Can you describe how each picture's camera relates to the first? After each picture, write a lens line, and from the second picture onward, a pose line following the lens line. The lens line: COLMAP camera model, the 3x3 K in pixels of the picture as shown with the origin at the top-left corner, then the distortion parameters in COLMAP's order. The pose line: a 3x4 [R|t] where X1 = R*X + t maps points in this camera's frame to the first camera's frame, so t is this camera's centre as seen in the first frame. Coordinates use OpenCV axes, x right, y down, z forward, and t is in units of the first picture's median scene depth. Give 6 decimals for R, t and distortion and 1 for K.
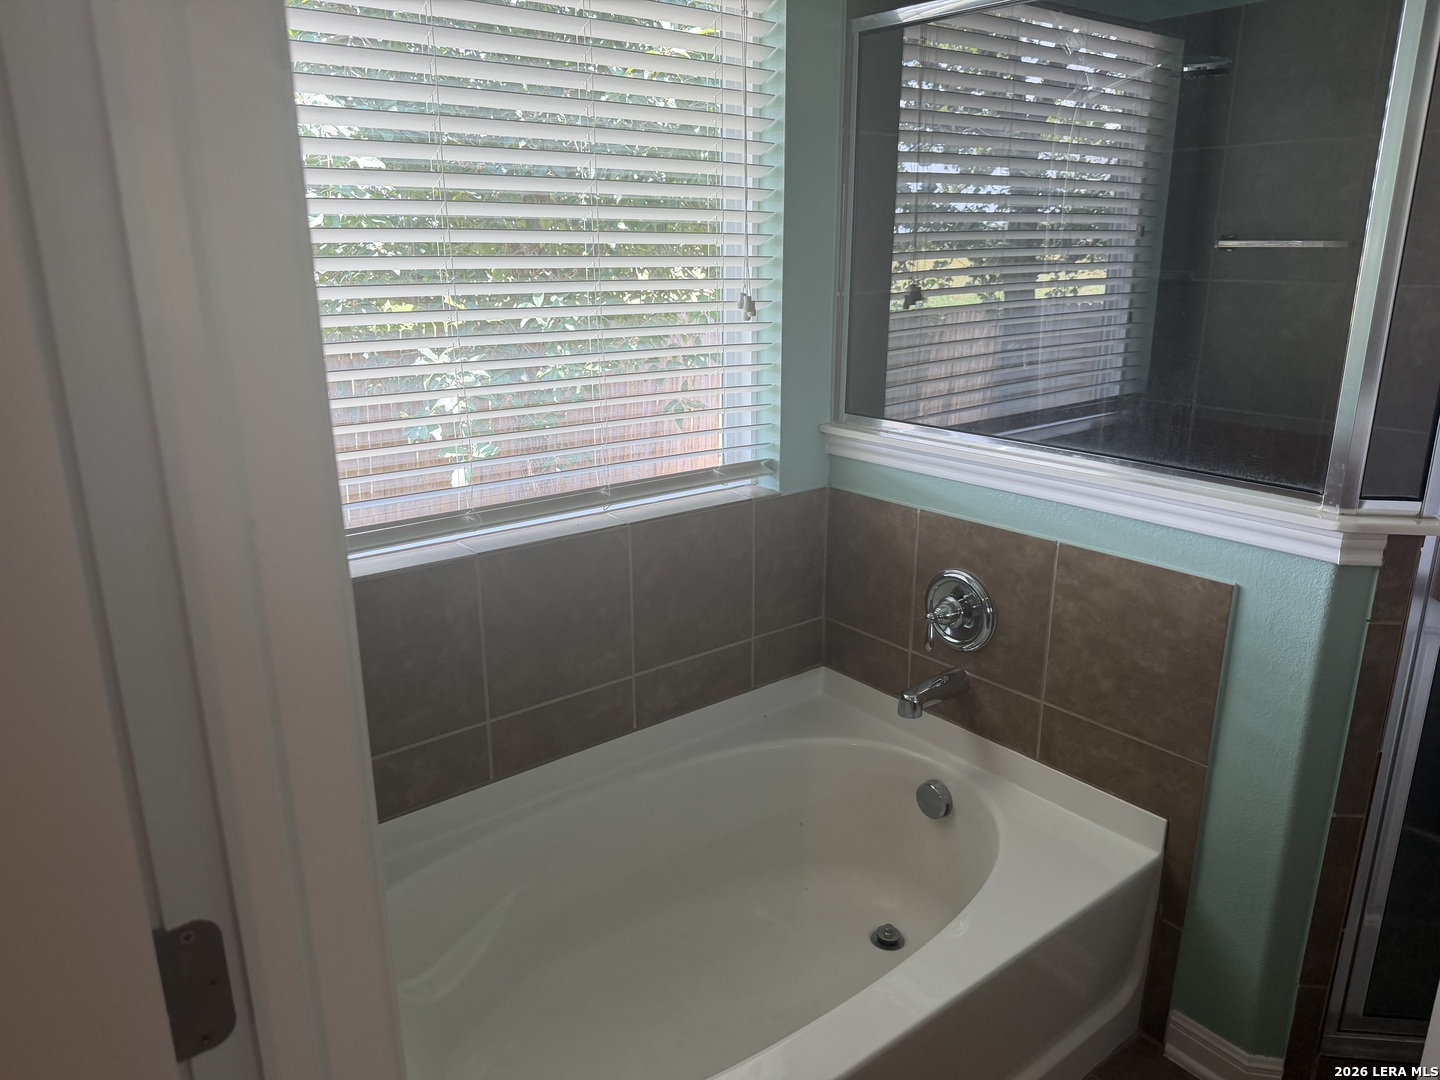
lens RADIAL K [[1007.7, 0, 710.1], [0, 1007.7, 540.7], [0, 0, 1]] dist [0.056924, -0.066658]
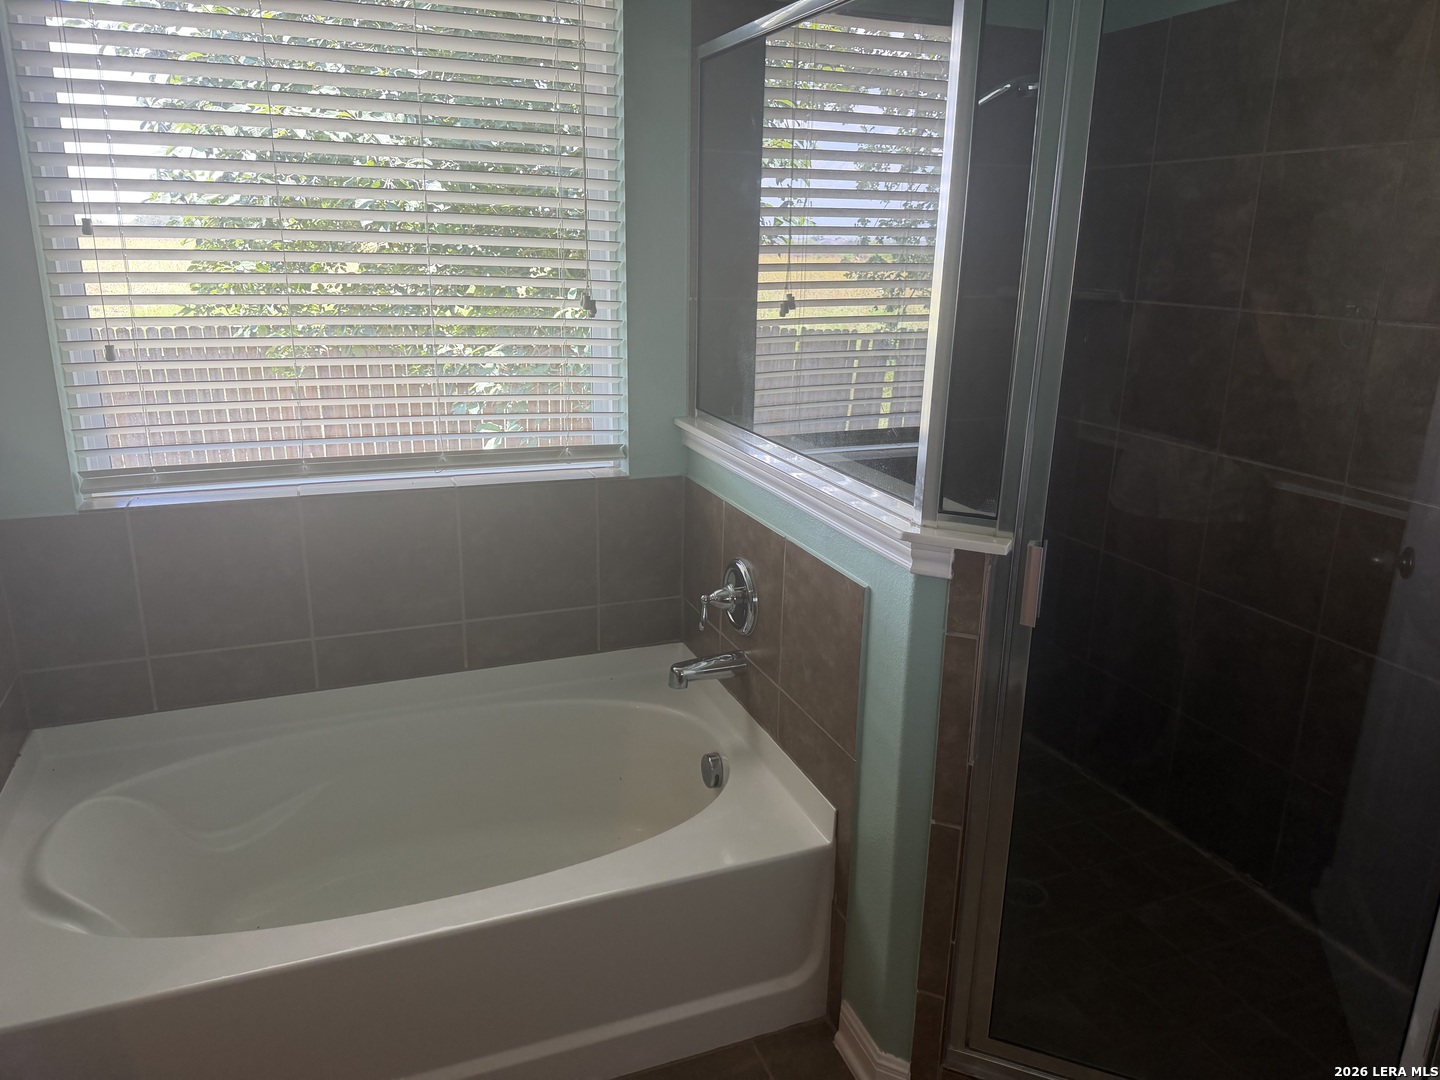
lens RADIAL K [[1007.7, 0, 726.9], [0, 1007.7, 536.4], [0, 0, 1]] dist [0.056924, -0.066658]
pose [[0.959200, 0.100881, -0.264119, 0.512471], [-0.102779, 0.994682, 0.006657, -0.000218], [0.263386, 0.020761, 0.964467, -0.031444]]
